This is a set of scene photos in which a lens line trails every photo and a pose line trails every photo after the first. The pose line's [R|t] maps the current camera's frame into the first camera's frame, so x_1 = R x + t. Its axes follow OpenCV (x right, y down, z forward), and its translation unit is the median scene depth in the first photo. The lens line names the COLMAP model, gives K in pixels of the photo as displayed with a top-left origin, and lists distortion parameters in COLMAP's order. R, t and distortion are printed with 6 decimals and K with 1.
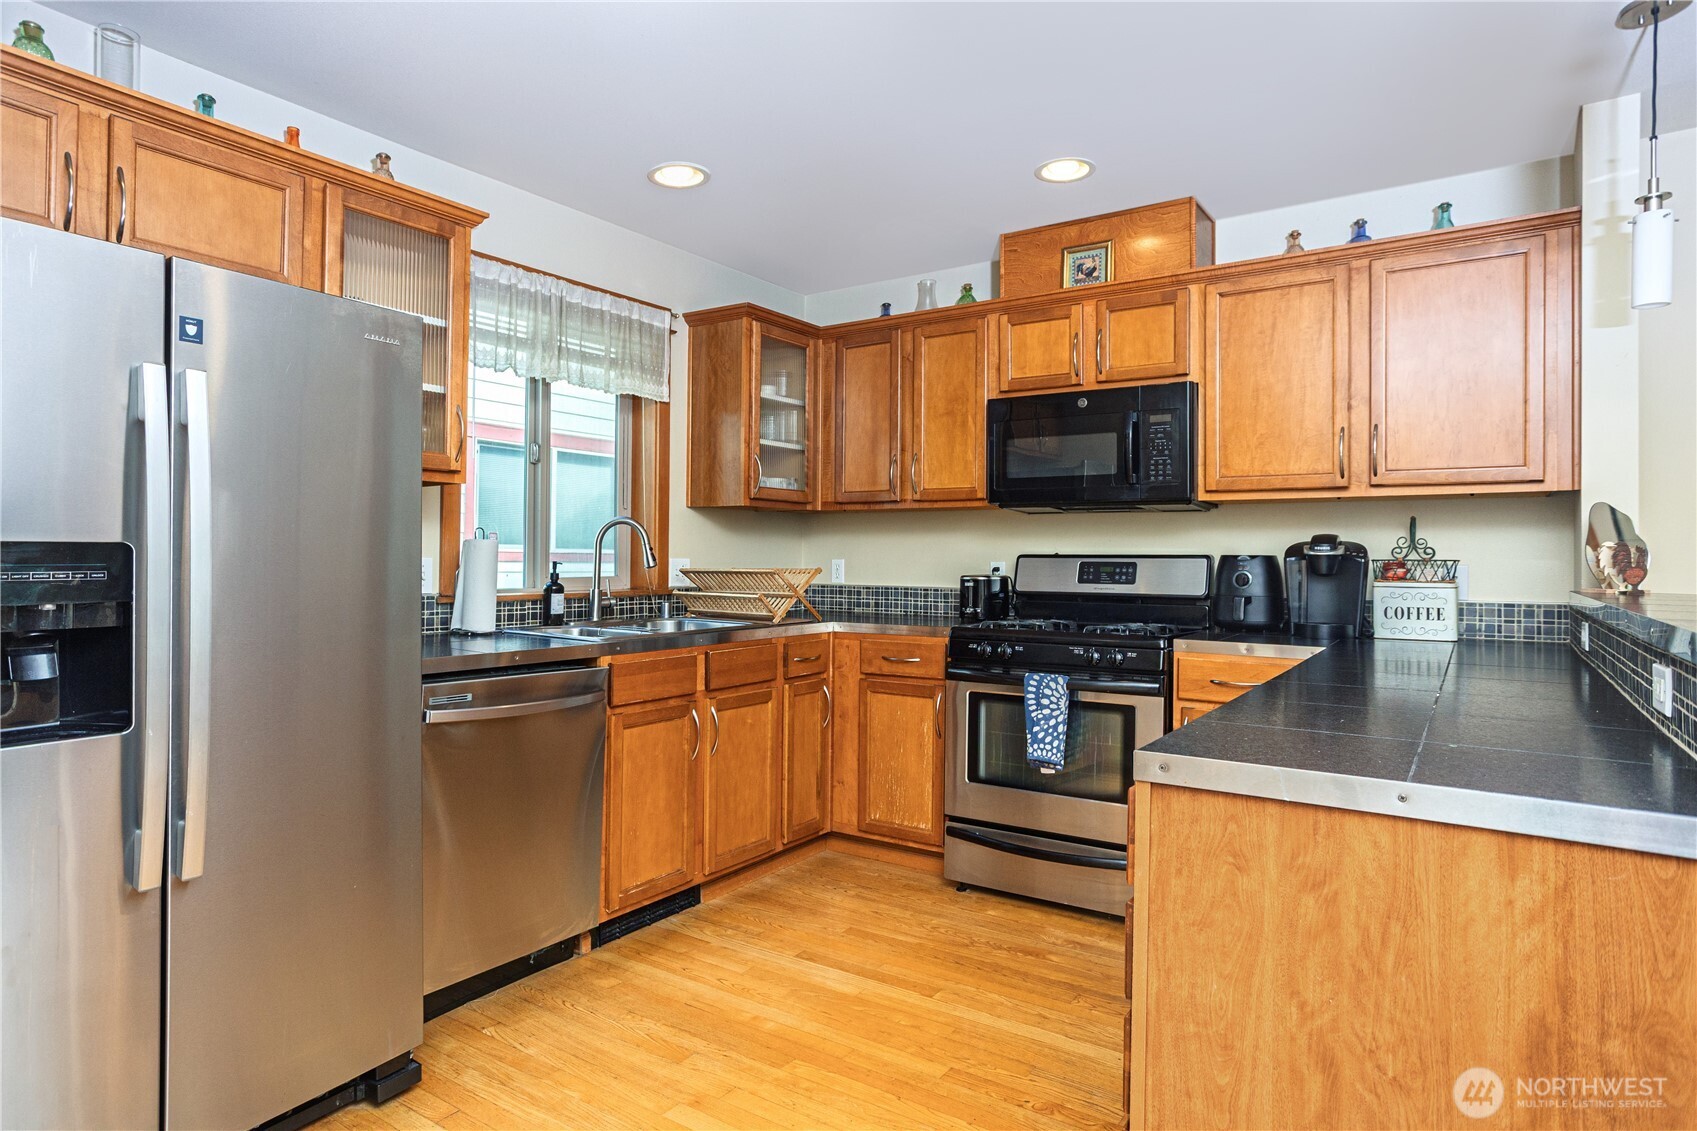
lens RADIAL K [[951.8, 0, 846.6], [0, 951.8, 546.3], [0, 0, 1]] dist [-0.047944, 0.036693]
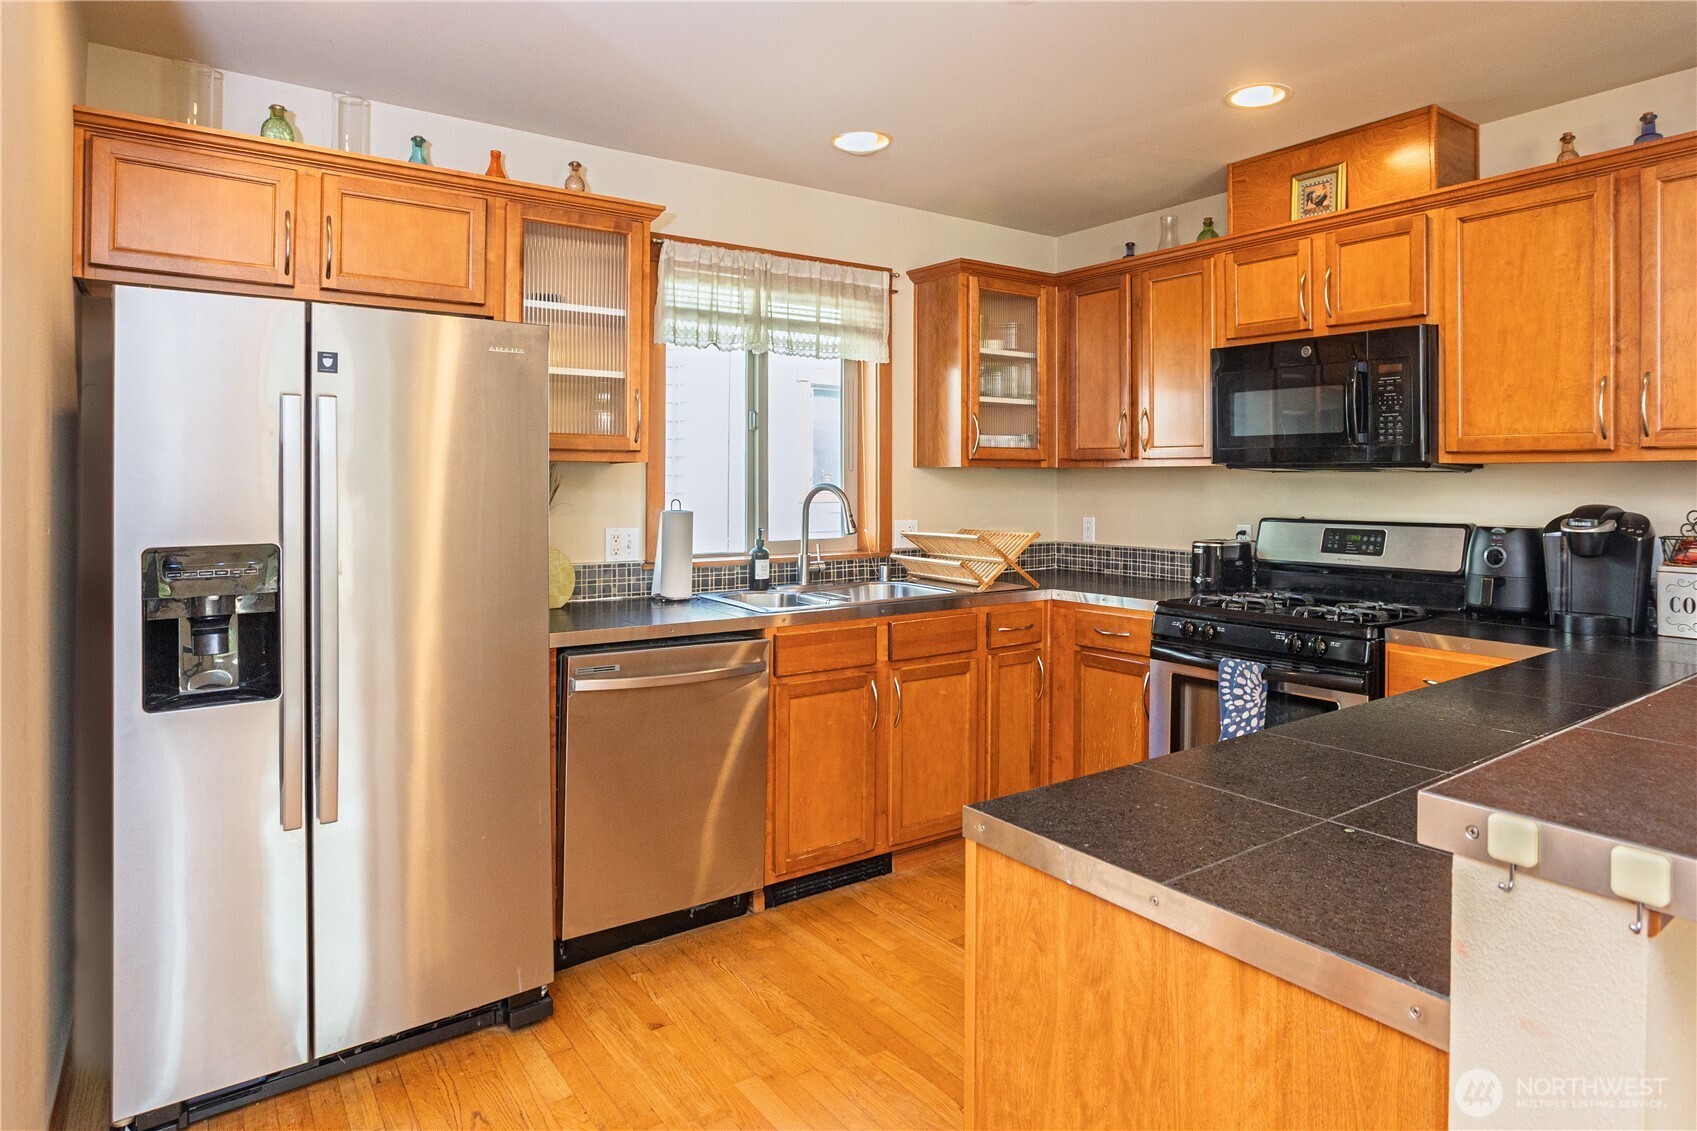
lens RADIAL K [[1008.3, 0, 965.6], [0, 1008.3, 477.8], [0, 0, 1]] dist [-0.063277, 0.041850]
pose [[0.956633, -0.005278, -0.291248, 0.239511], [0.007549, 0.999949, 0.006675, -0.047155], [0.291198, -0.008584, 0.956624, 0.018869]]
